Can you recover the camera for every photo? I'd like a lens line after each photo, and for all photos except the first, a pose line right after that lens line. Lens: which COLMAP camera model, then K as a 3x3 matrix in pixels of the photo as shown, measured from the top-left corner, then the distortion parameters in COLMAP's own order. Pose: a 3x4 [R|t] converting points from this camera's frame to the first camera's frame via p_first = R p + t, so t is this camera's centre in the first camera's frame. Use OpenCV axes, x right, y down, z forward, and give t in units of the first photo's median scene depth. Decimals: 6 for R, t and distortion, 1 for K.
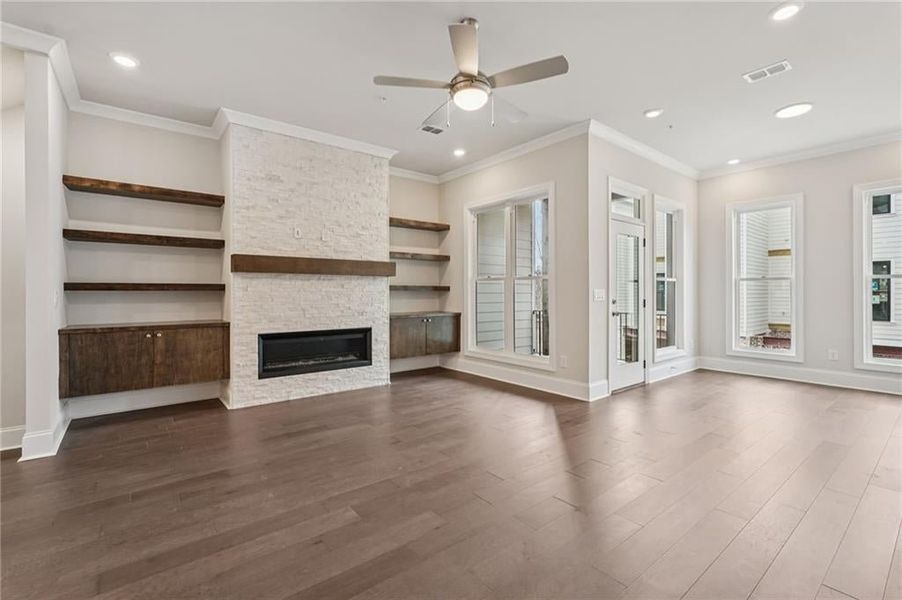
lens RADIAL K [[400.1, 0, 454.6], [0, 400.1, 293.2], [0, 0, 1]] dist [-0.012529, 0.007888]
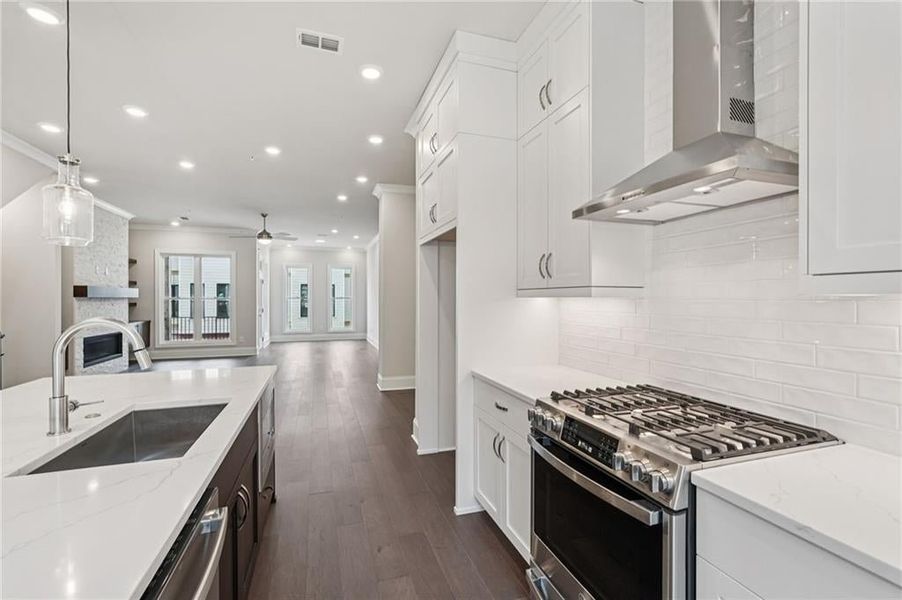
lens RADIAL K [[400.1, 0, 449.6], [0, 400.1, 297.0], [0, 0, 1]] dist [-0.012529, 0.007888]
pose [[0.346315, 0.004378, 0.938108, -1.297797], [0.004801, 0.999968, -0.006439, -0.030376], [-0.938106, 0.006734, 0.346283, -0.738742]]
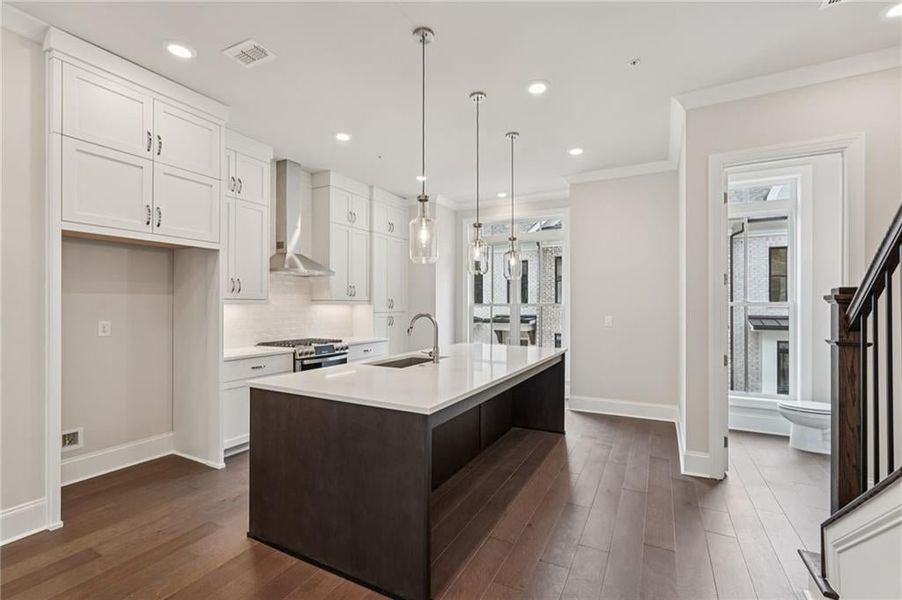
lens RADIAL K [[400.1, 0, 449.8], [0, 400.1, 303.6], [0, 0, 1]] dist [-0.012529, 0.007888]
pose [[-0.915466, 0.000559, -0.402395, -0.869487], [0.001295, 0.999998, -0.001557, -0.032421], [0.402393, -0.001946, -0.915465, 0.258626]]
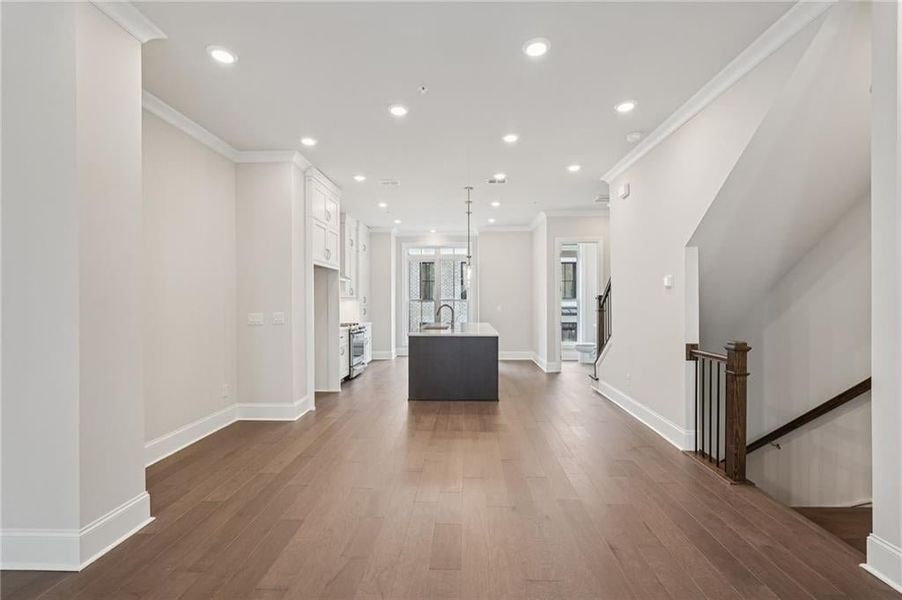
lens RADIAL K [[400.1, 0, 450.1], [0, 400.1, 300.9], [0, 0, 1]] dist [-0.012529, 0.007888]
pose [[-0.652274, 0.005730, -0.757962, -0.037239], [0.003340, 0.999983, 0.004685, -0.037033], [0.757976, 0.000524, -0.652282, 0.551370]]
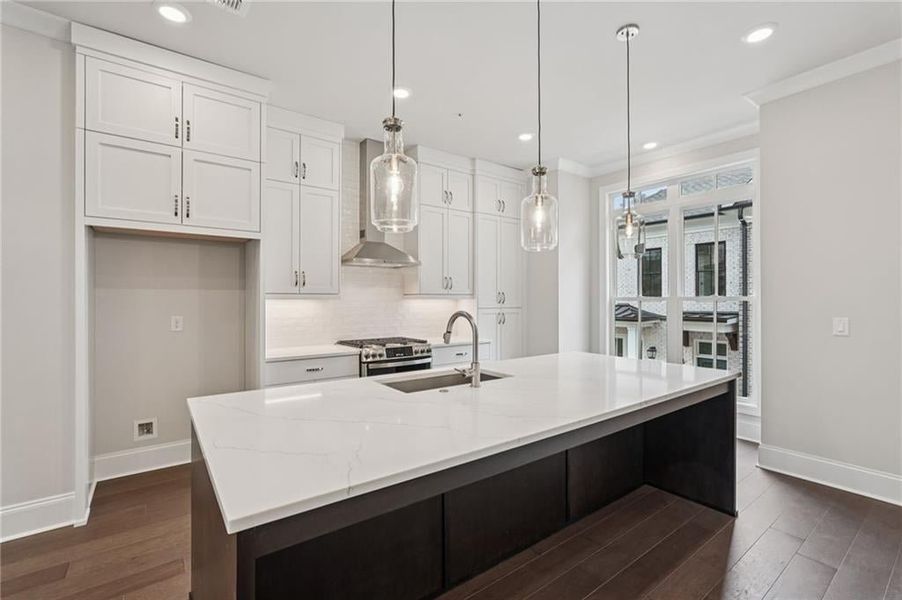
lens RADIAL K [[400.1, 0, 449.8], [0, 400.1, 298.0], [0, 0, 1]] dist [-0.012529, 0.007888]
pose [[-0.999620, 0.005811, 0.026954, -1.104469], [0.005721, 0.999978, -0.003424, -0.031055], [-0.026973, -0.003269, -0.999631, 0.079988]]
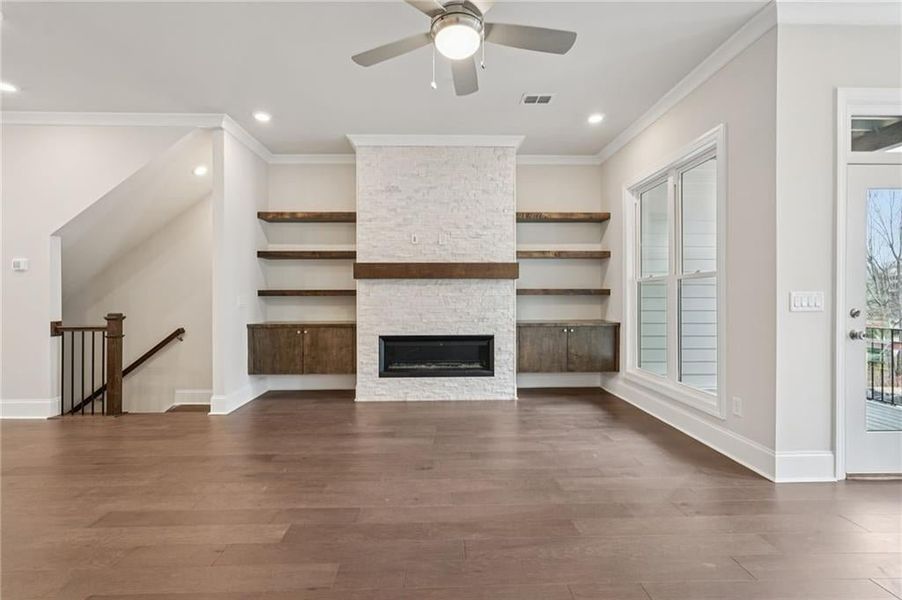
lens RADIAL K [[400.1, 0, 450.1], [0, 400.1, 298.3], [0, 0, 1]] dist [-0.012529, 0.007888]
pose [[0.799103, 0.000847, -0.601194, 0.287125], [0.000254, 0.999998, 0.001746, -0.000568], [0.601195, -0.001548, 0.799101, 0.226722]]
